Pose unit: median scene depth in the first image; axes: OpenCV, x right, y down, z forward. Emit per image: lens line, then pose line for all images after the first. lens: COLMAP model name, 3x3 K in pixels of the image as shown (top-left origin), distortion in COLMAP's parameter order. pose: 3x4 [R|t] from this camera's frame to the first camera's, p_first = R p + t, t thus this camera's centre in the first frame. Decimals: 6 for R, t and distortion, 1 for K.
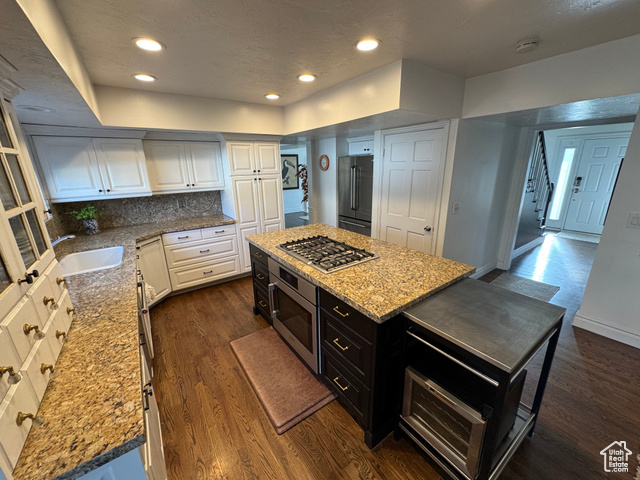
lens RADIAL K [[256.3, 0, 319.6], [0, 256.3, 238.2], [0, 0, 1]] dist [-0.002175, 0.000001]
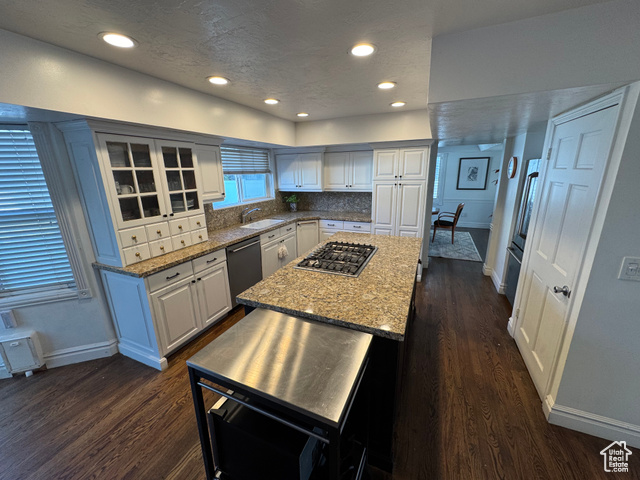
lens RADIAL K [[256.3, 0, 319.3], [0, 256.3, 238.3], [0, 0, 1]] dist [-0.002175, 0.000001]
pose [[0.511975, 0.230801, -0.827413, 0.552864], [-0.229858, 0.964912, 0.126927, -0.090322], [0.827675, 0.125204, 0.547063, 0.232652]]
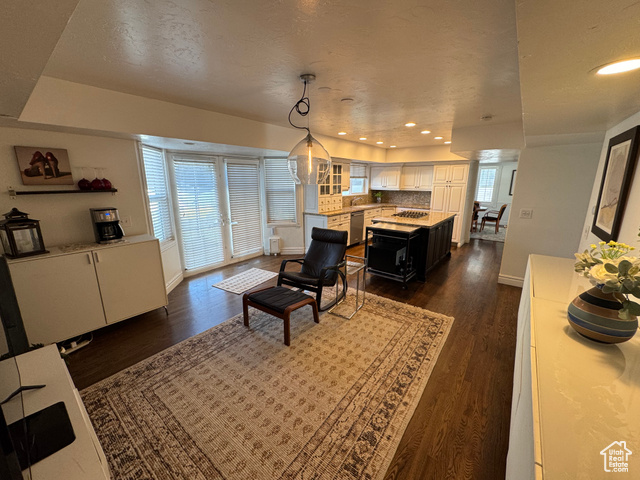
lens RADIAL K [[256.3, 0, 320.2], [0, 256.3, 240.7], [0, 0, 1]] dist [-0.002175, 0.000001]
pose [[0.281513, 0.244409, -0.927909, 1.331246], [-0.272845, 0.947490, 0.166790, 0.068447], [0.919949, 0.206222, 0.333416, -0.307776]]
